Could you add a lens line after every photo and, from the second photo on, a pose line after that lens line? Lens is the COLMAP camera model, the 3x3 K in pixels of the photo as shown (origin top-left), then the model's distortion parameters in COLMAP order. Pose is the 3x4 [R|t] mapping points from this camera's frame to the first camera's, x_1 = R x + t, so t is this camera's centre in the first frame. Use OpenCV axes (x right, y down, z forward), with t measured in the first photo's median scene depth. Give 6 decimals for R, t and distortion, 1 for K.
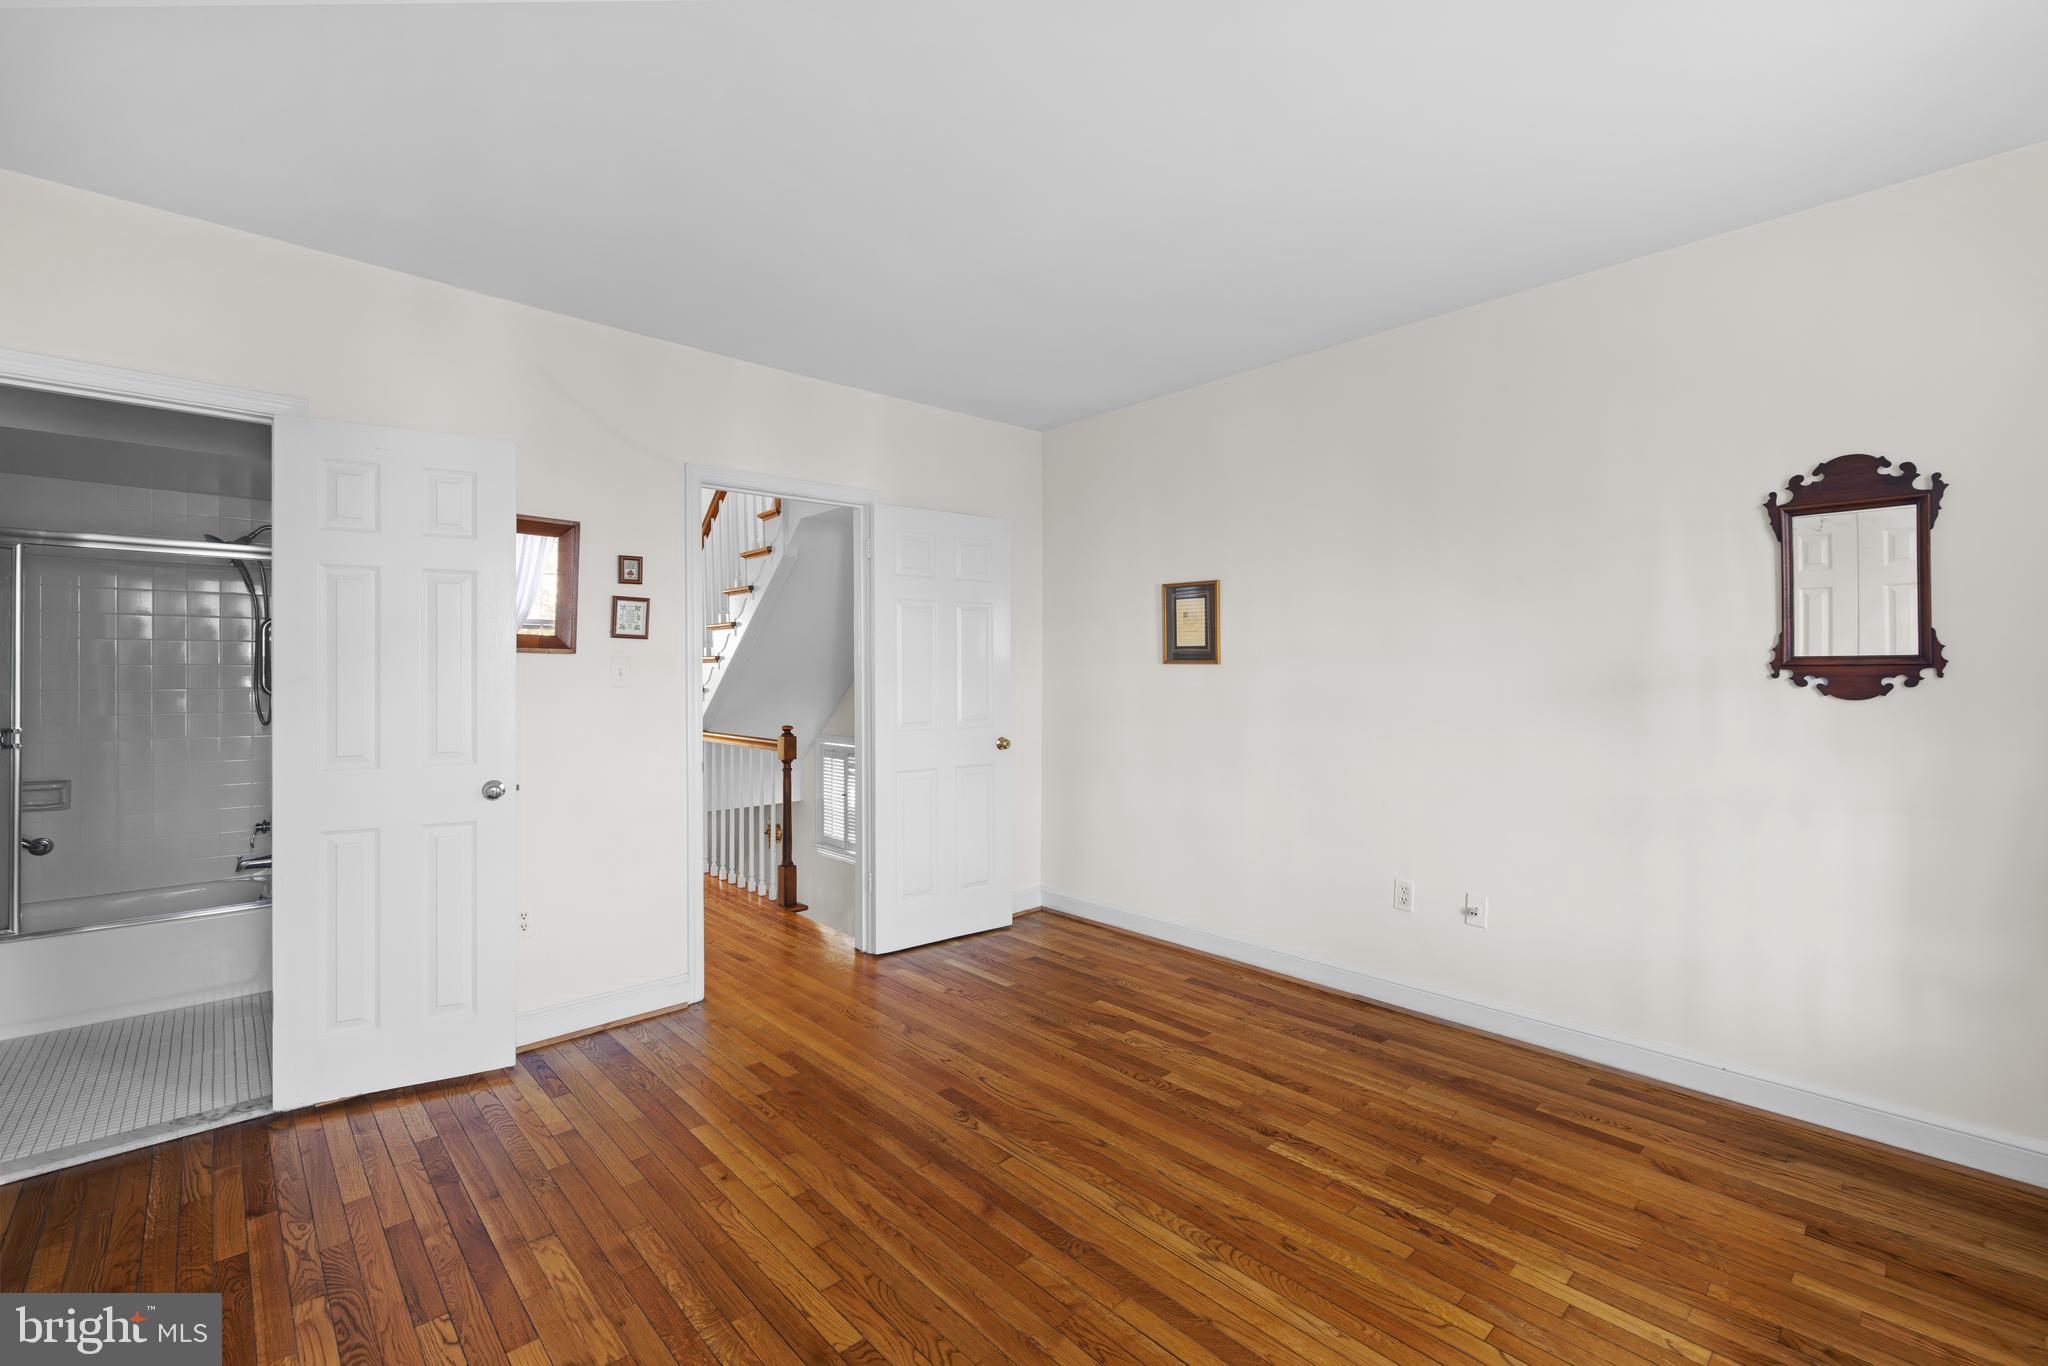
lens RADIAL K [[877.0, 0, 1015.2], [0, 877.0, 669.9], [0, 0, 1]] dist [0.003248, 0.000478]
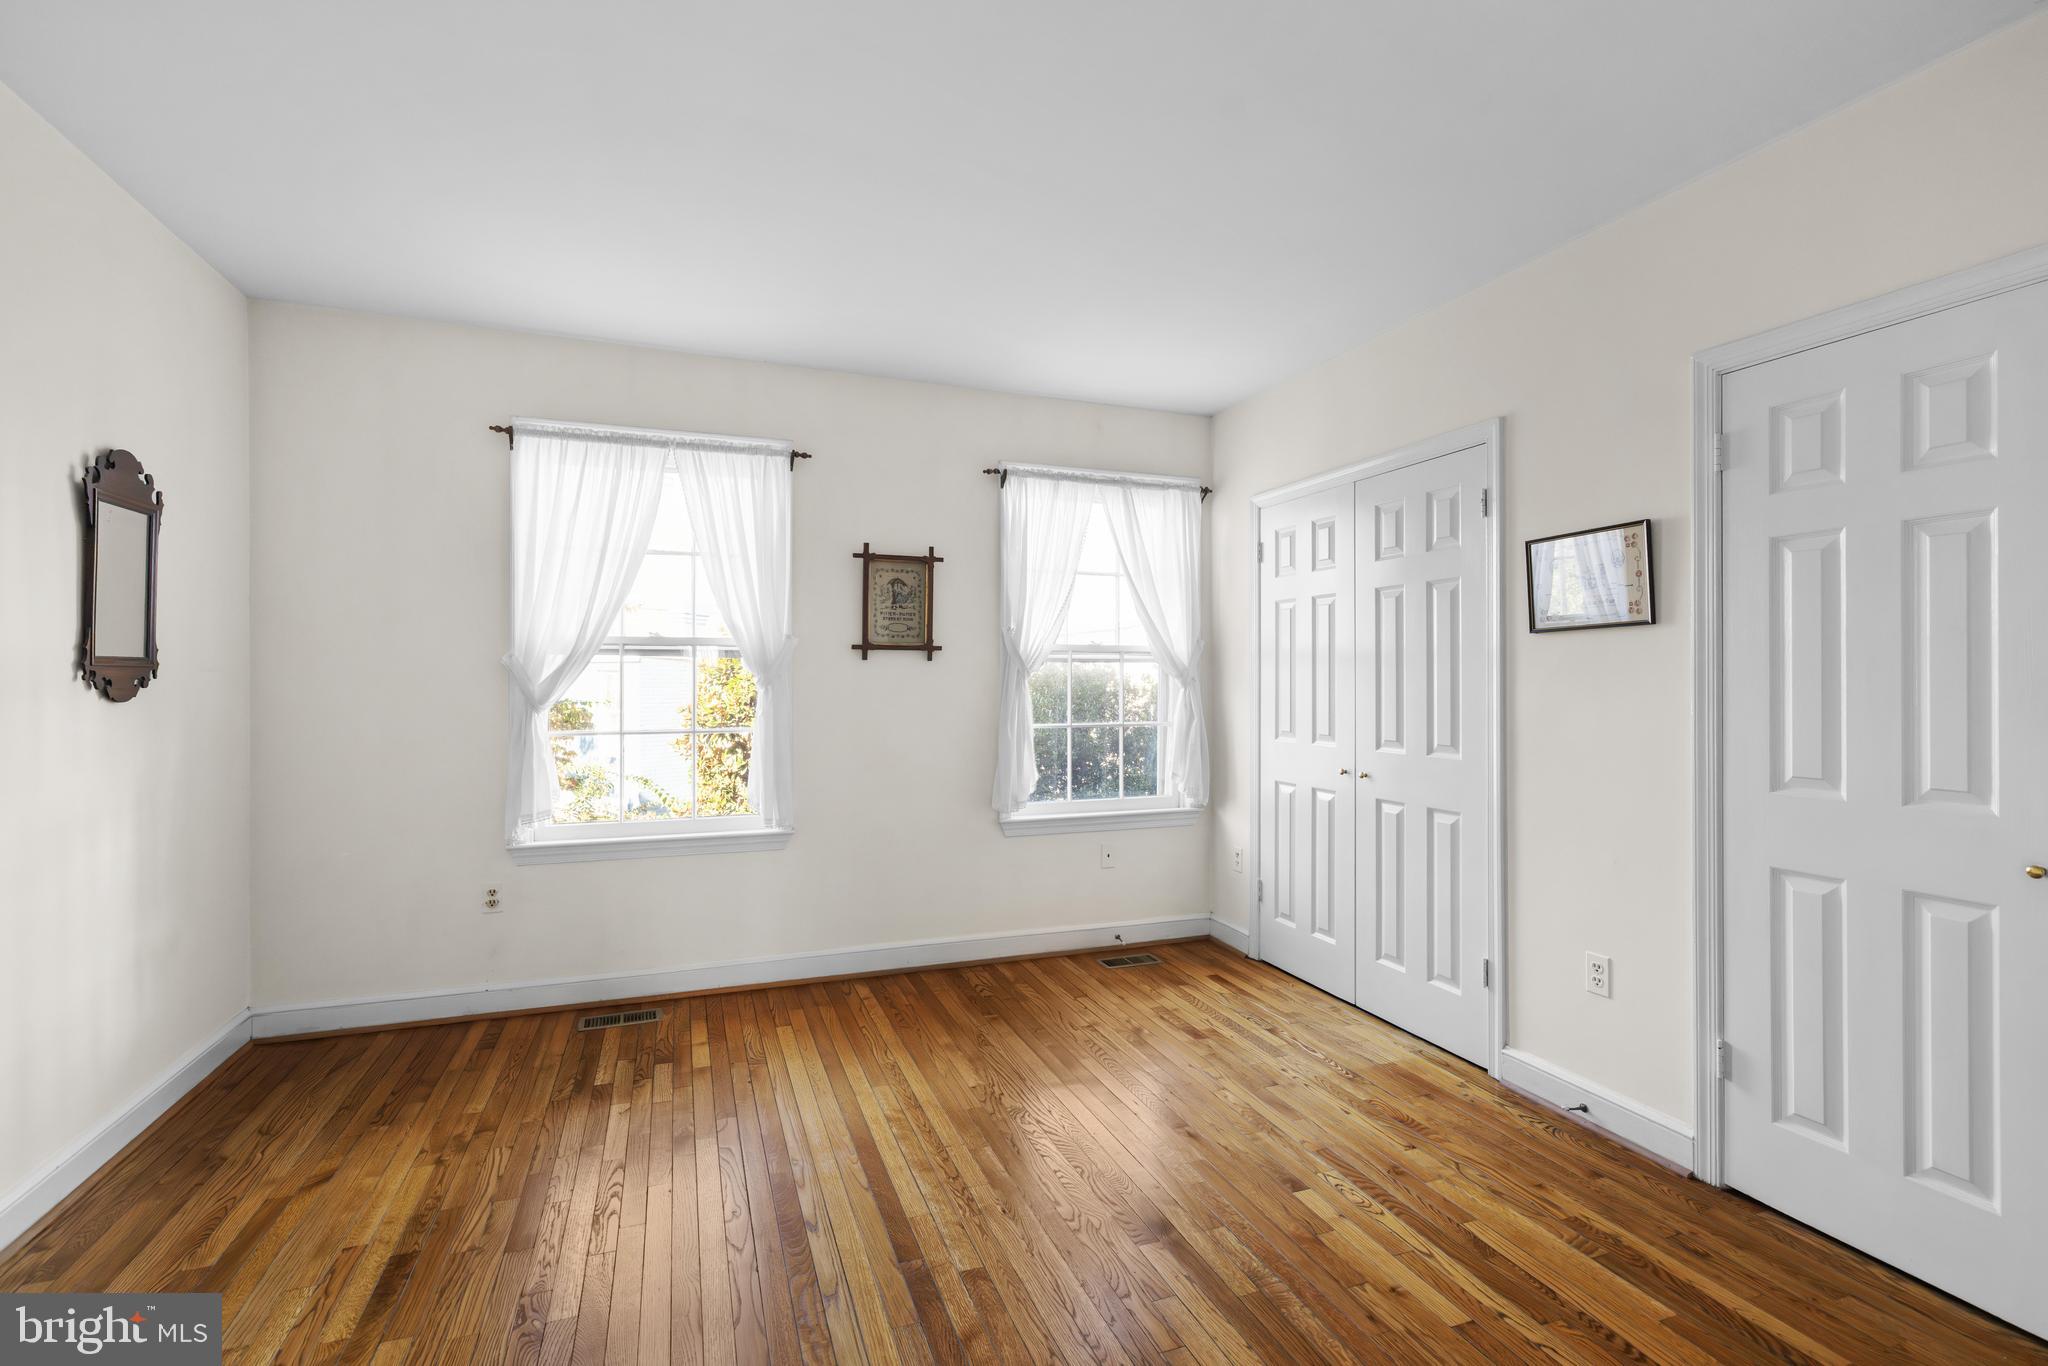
lens RADIAL K [[877.0, 0, 1015.2], [0, 877.0, 669.9], [0, 0, 1]] dist [0.003248, 0.000478]
pose [[-0.927106, 0.003503, 0.374782, -0.362813], [0.000614, 0.999969, -0.007828, 0.006463], [-0.374798, -0.007028, -0.927080, 1.685756]]
